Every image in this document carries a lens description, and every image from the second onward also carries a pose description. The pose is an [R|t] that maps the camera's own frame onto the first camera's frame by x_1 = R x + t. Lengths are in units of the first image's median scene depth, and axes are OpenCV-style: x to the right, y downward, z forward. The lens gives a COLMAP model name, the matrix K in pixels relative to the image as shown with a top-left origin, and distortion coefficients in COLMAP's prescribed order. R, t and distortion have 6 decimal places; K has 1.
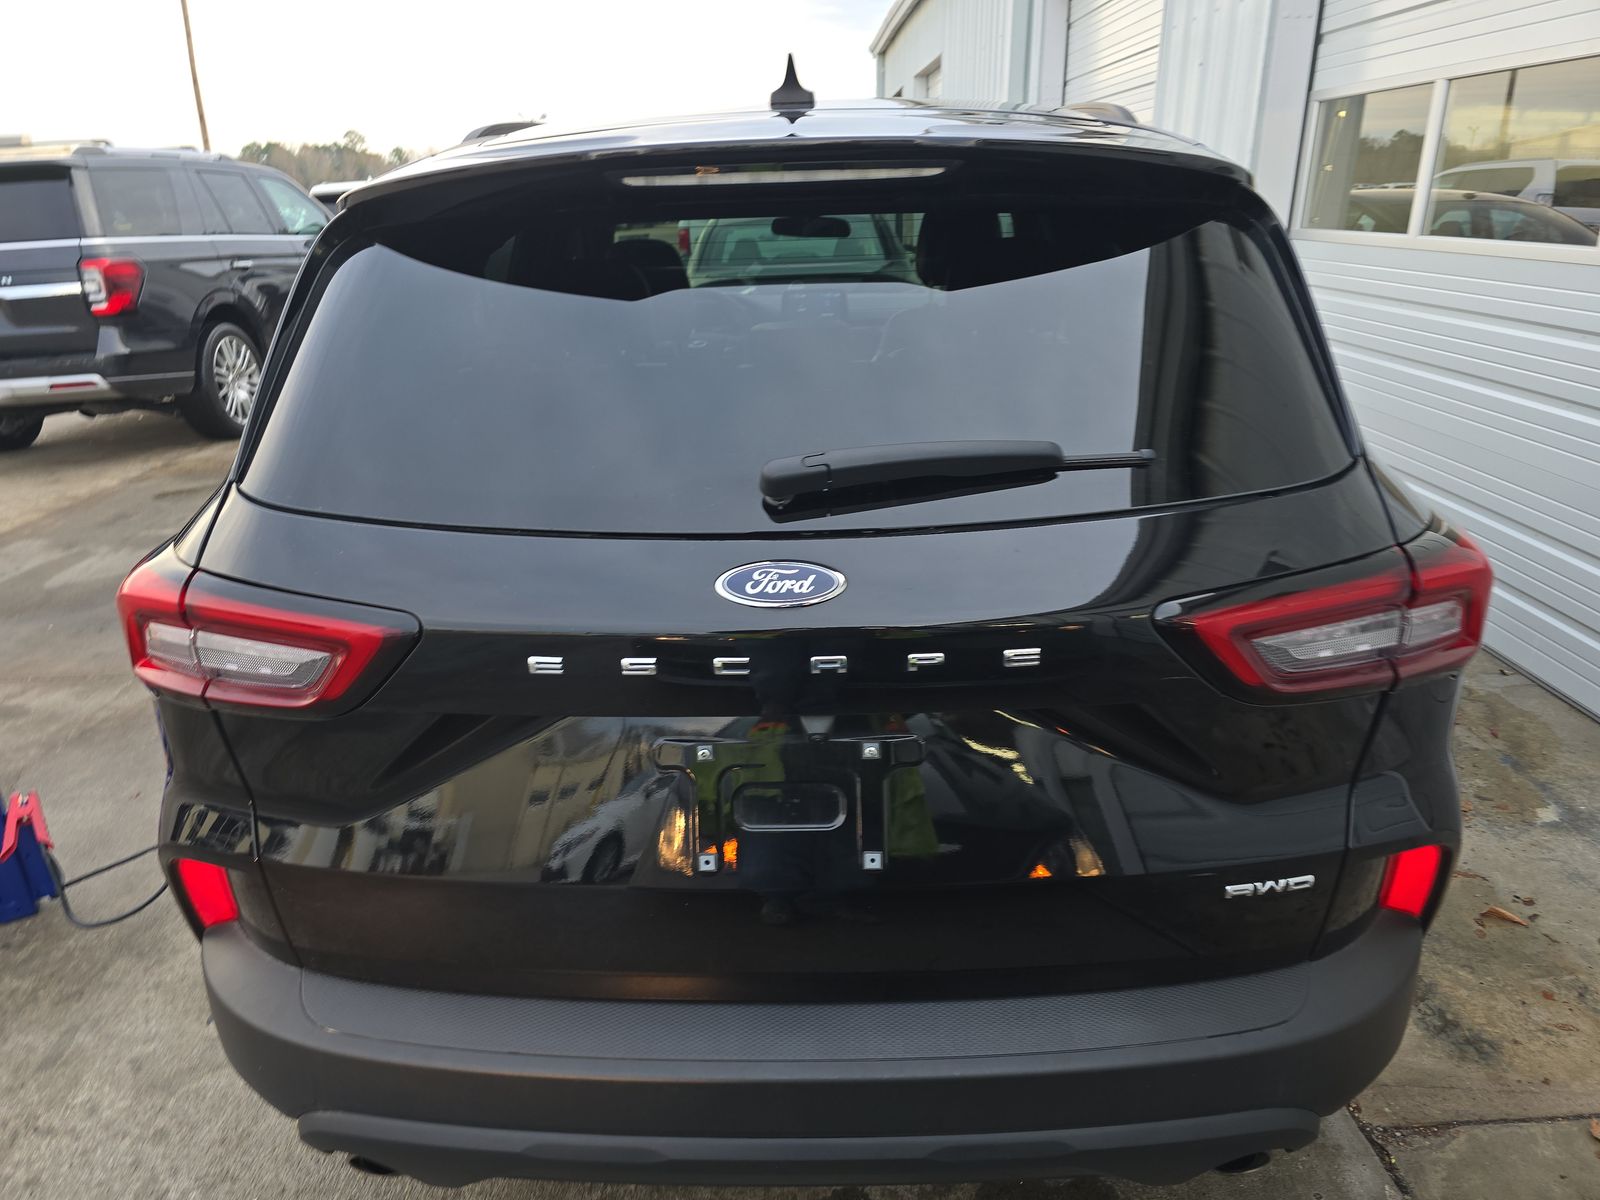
lens RADIAL K [[1045.4, 0, 778.0], [0, 1045.4, 603.8], [0, 0, 1]] dist [0.050184, -0.037457]
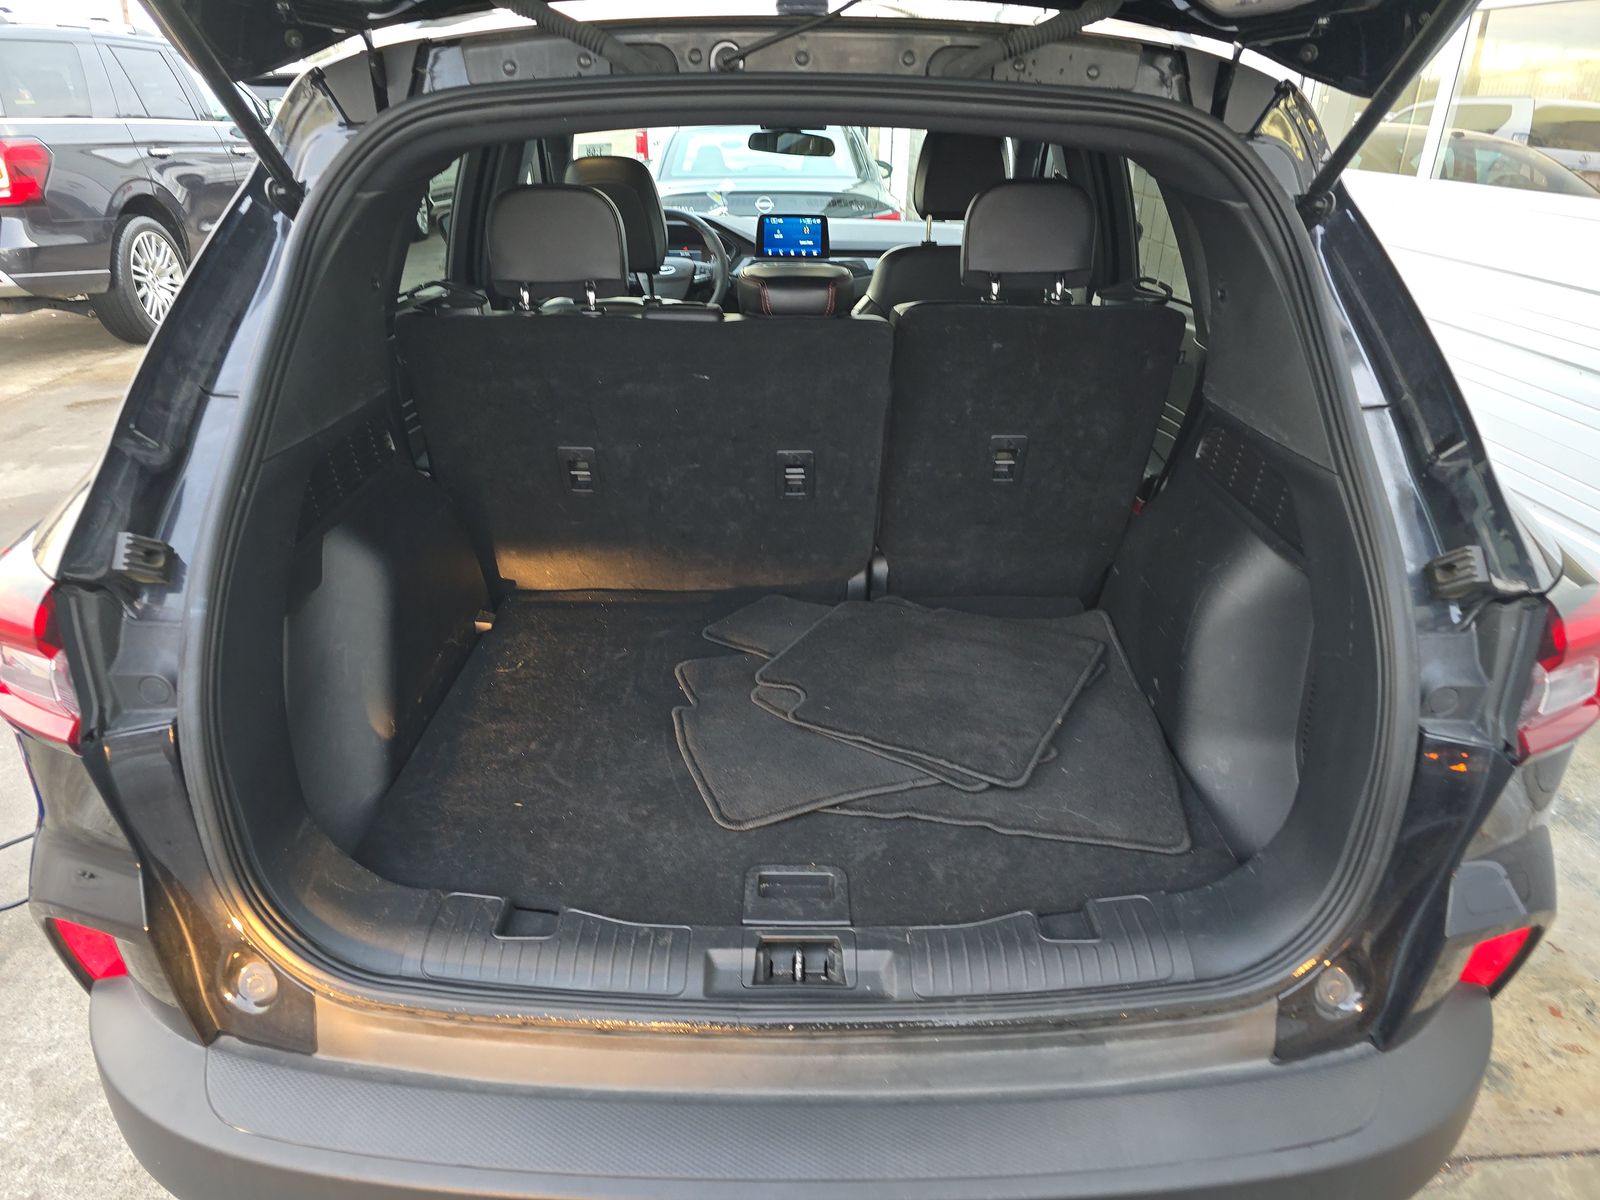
lens RADIAL K [[1045.4, 0, 778.0], [0, 1045.4, 603.8], [0, 0, 1]] dist [0.050184, -0.037457]
pose [[0.998559, 0.021252, 0.049288, -0.027231], [-0.024970, 0.996787, 0.076107, -0.048315], [-0.047512, -0.077228, 0.995881, 0.096997]]
